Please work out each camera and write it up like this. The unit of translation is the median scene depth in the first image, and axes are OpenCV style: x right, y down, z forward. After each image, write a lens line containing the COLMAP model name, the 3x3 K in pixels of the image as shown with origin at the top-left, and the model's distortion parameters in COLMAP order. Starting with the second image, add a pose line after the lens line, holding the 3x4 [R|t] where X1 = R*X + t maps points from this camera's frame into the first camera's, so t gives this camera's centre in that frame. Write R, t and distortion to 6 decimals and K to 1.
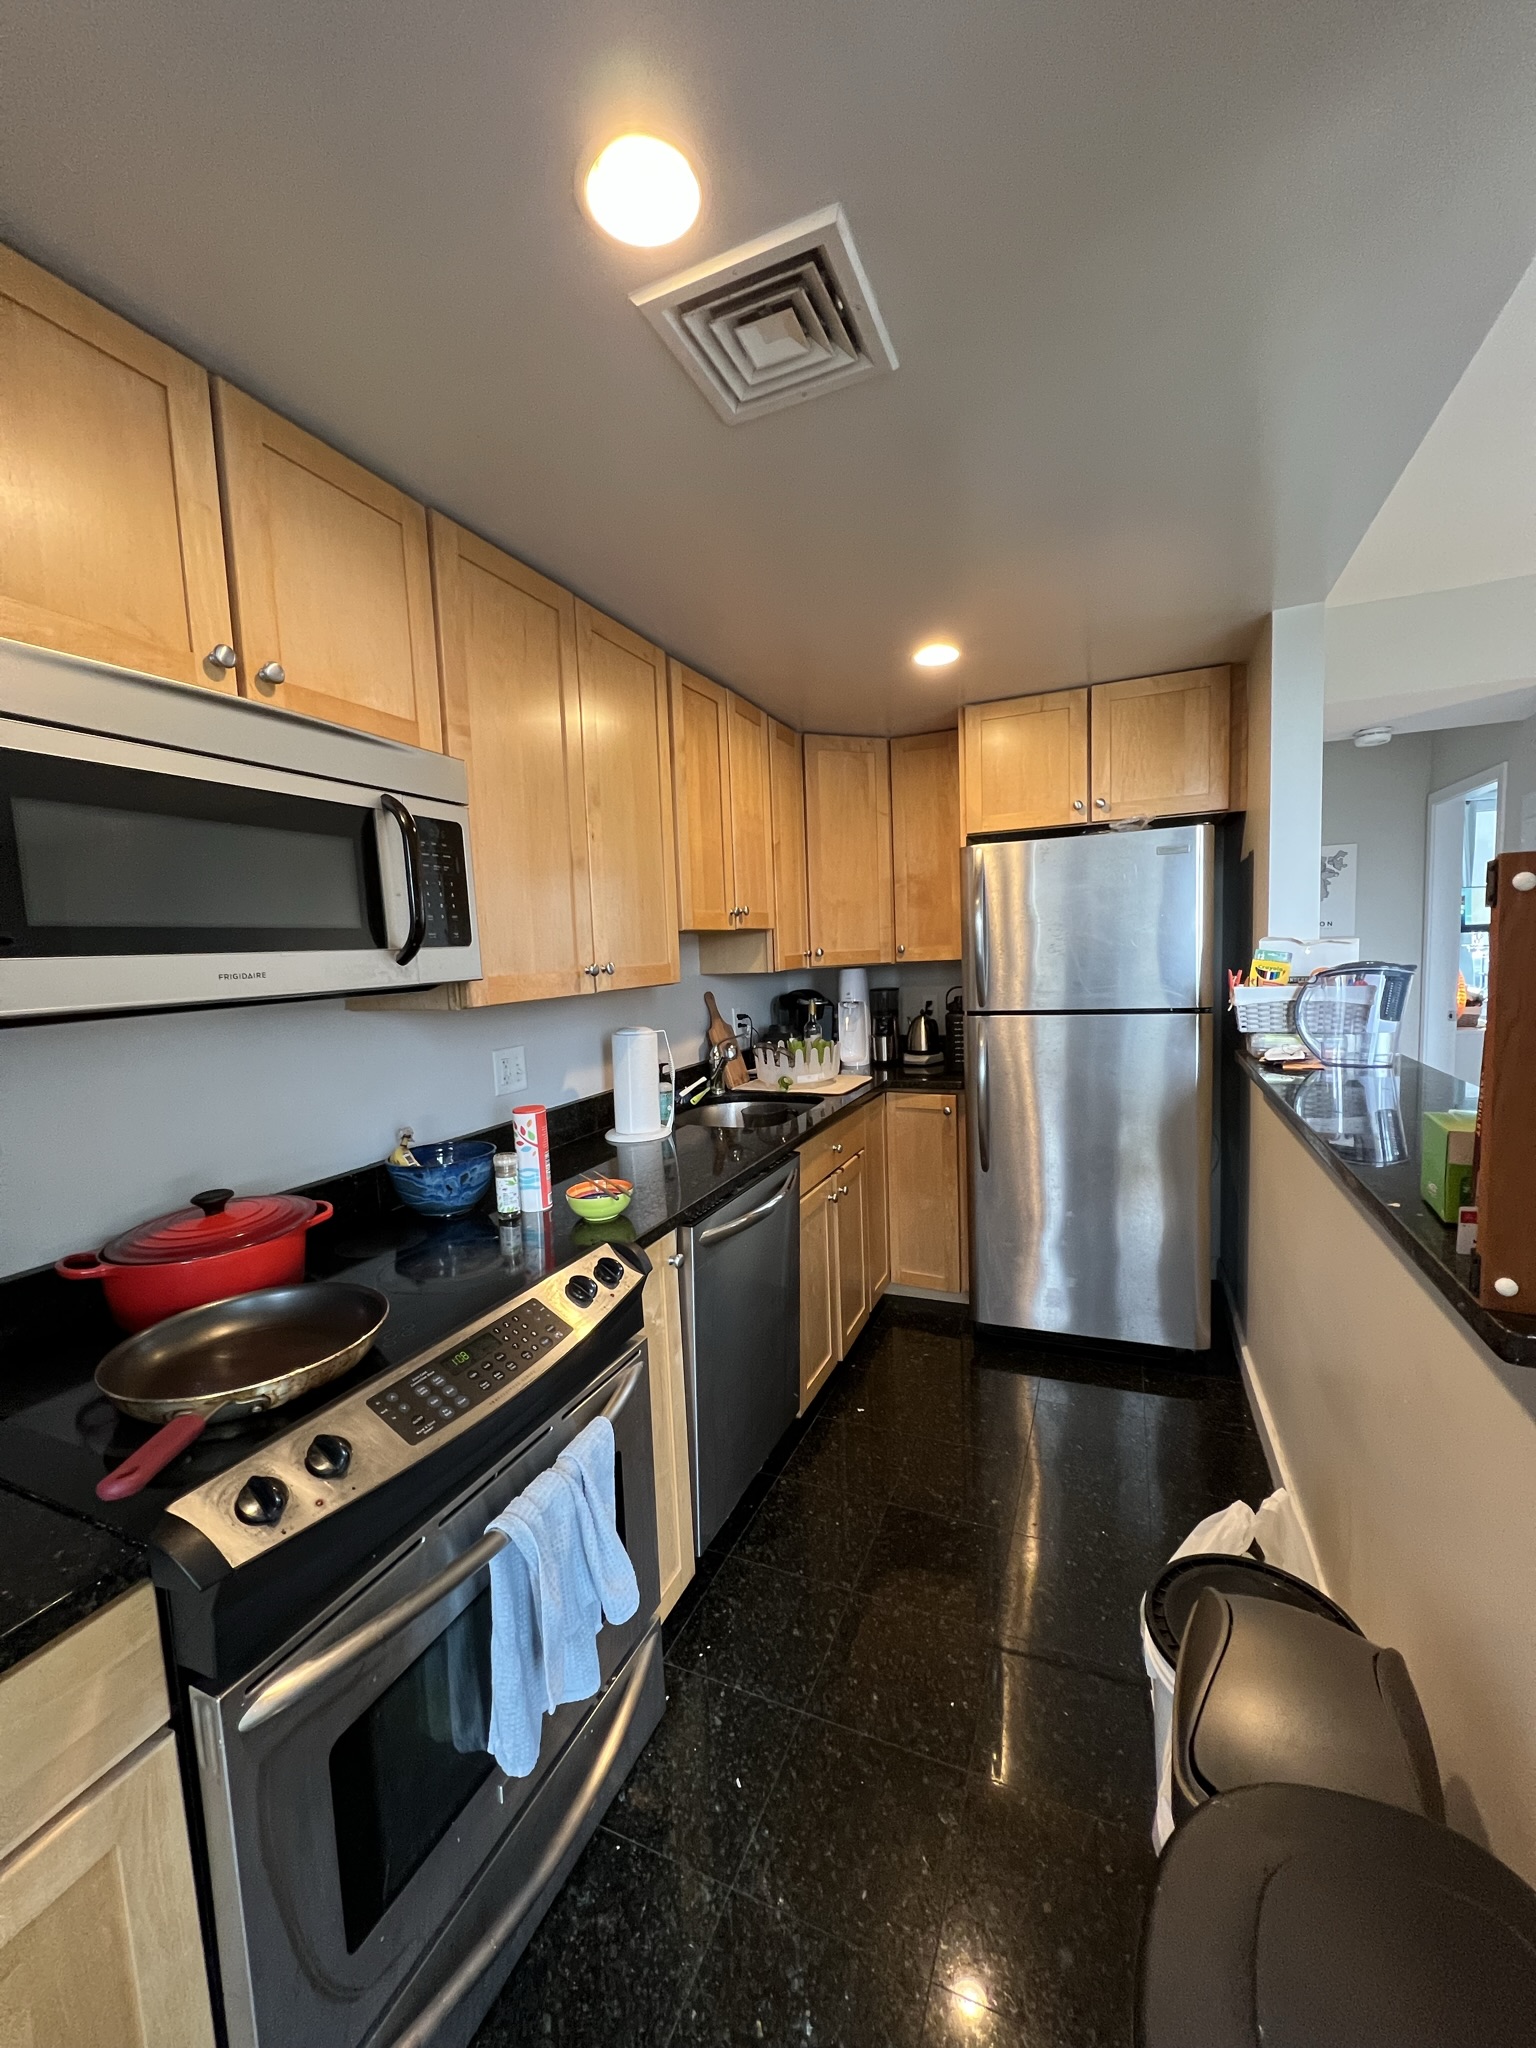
lens RADIAL K [[814.2, 0, 768.6], [0, 814.2, 1025.7], [0, 0, 1]] dist [-0.001898, 0.000377]
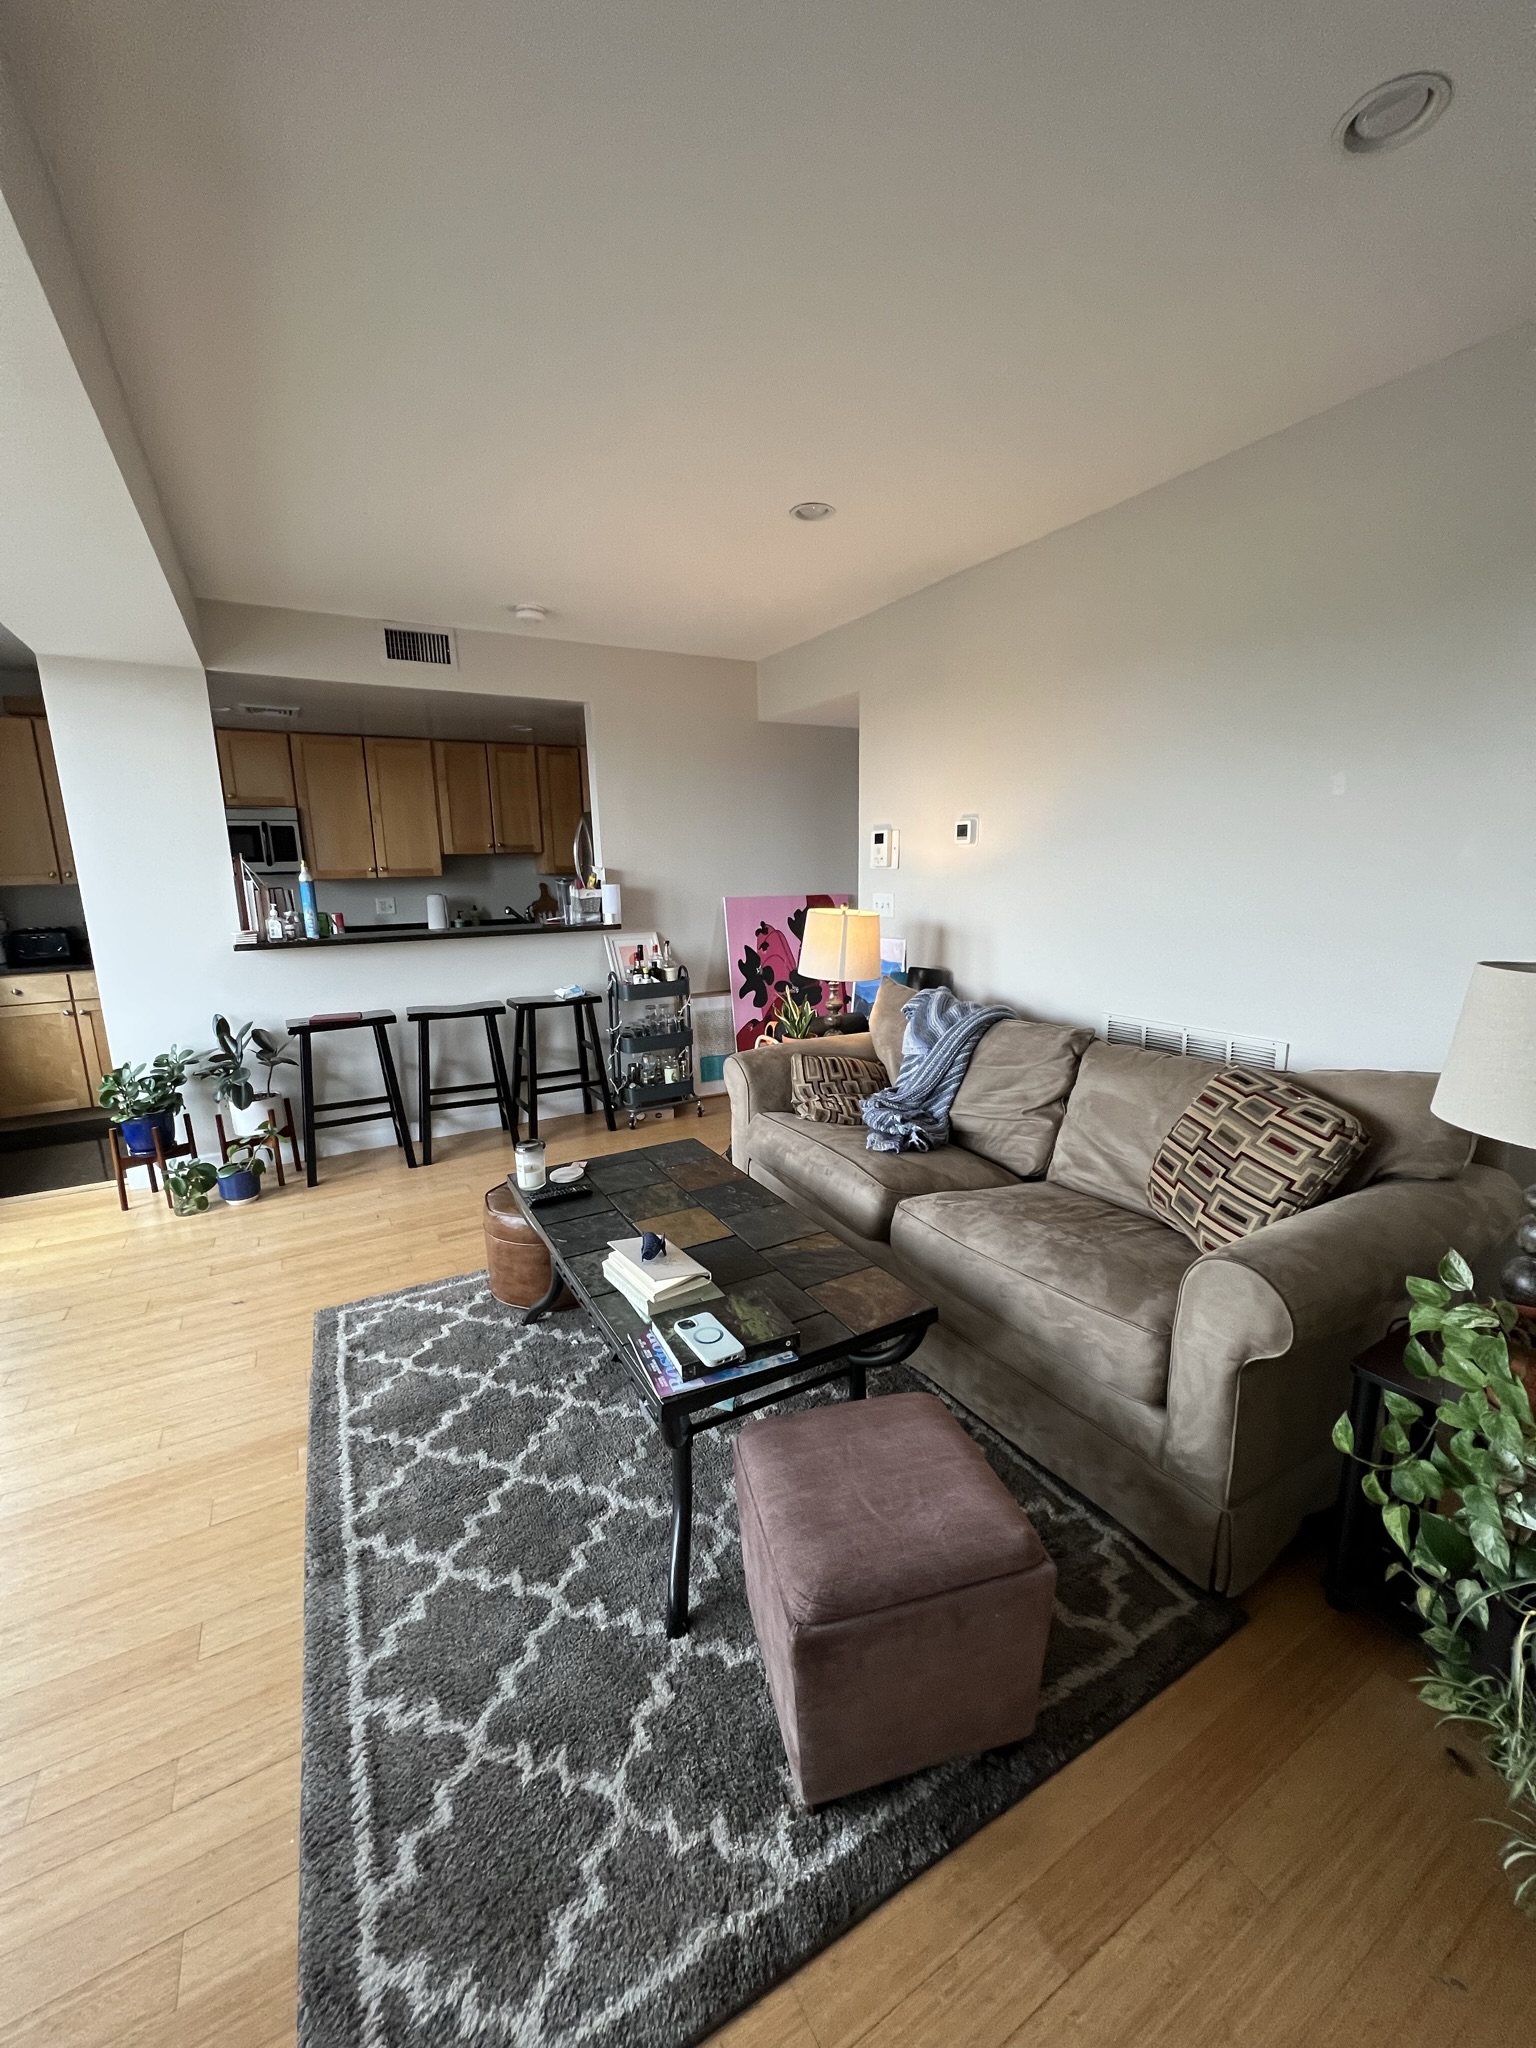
lens RADIAL K [[814.2, 0, 767.8], [0, 814.2, 1024.7], [0, 0, 1]] dist [-0.001898, 0.000377]
pose [[0.799490, 0.141513, -0.583772, 2.422997], [-0.069954, 0.987175, 0.143498, -0.034477], [0.596592, -0.073888, 0.799136, -0.459071]]
